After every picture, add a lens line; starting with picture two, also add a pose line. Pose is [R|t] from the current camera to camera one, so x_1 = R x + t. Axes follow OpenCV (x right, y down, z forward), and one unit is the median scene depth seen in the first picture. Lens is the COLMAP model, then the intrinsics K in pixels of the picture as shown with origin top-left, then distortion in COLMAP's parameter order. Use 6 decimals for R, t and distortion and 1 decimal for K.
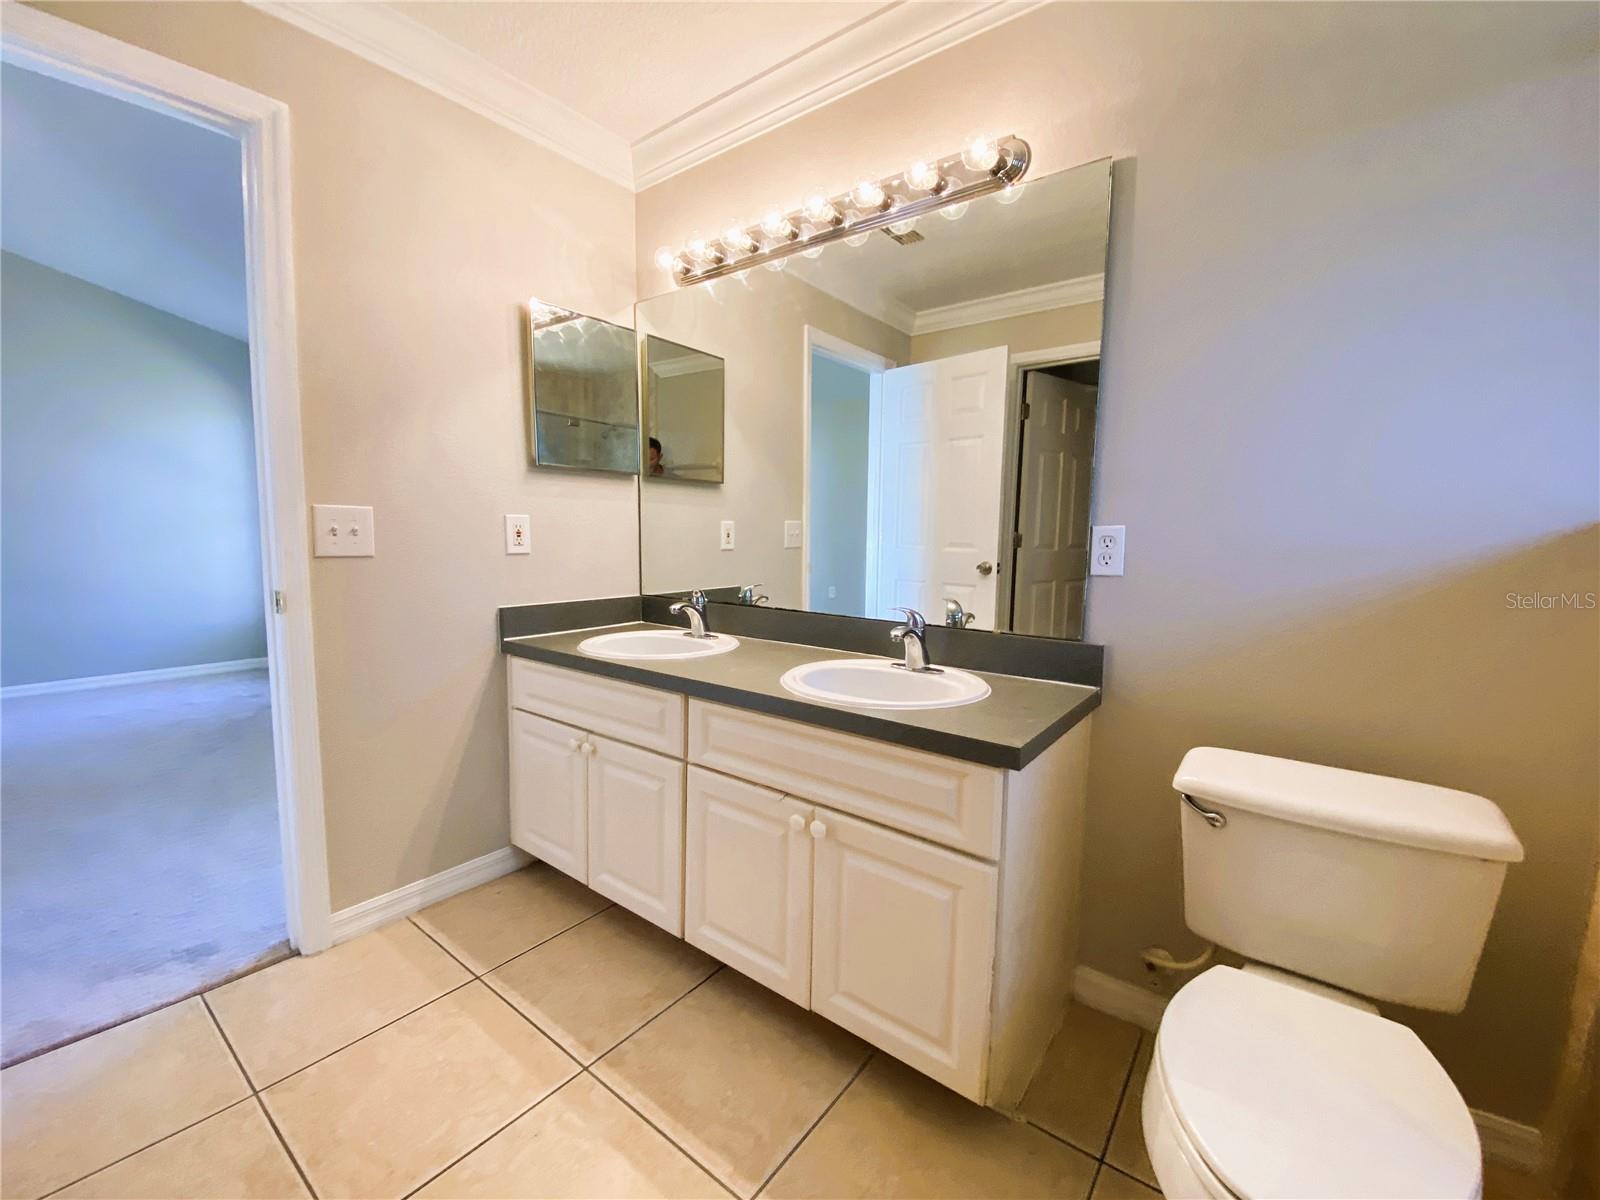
lens RADIAL K [[650.7, 0, 800.0], [0, 650.7, 600.0], [0, 0, 1]] dist [0.044203, -0.030927]
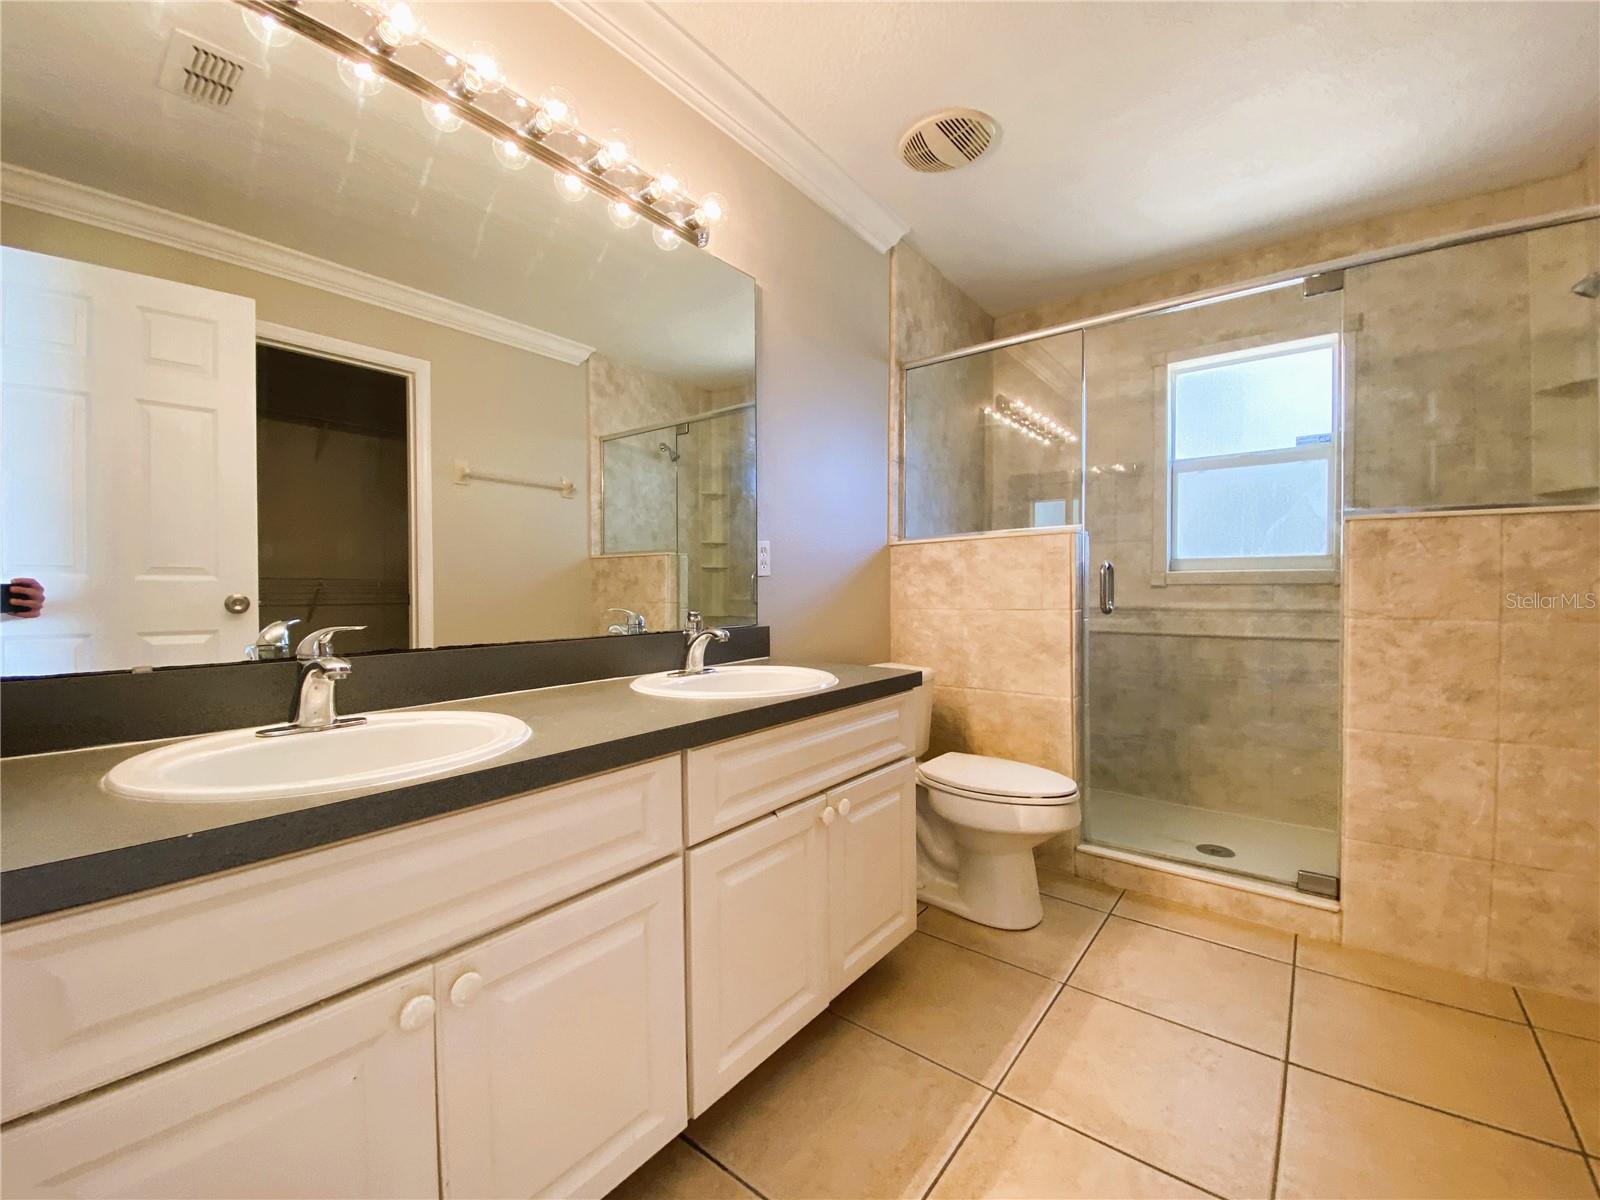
lens RADIAL K [[650.7, 0, 800.0], [0, 650.7, 600.0], [0, 0, 1]] dist [0.044203, -0.030927]
pose [[0.014773, -0.031460, 0.999396, -0.899272], [0.109634, 0.993530, 0.029655, -0.019000], [-0.993862, 0.109130, 0.018126, 0.895215]]
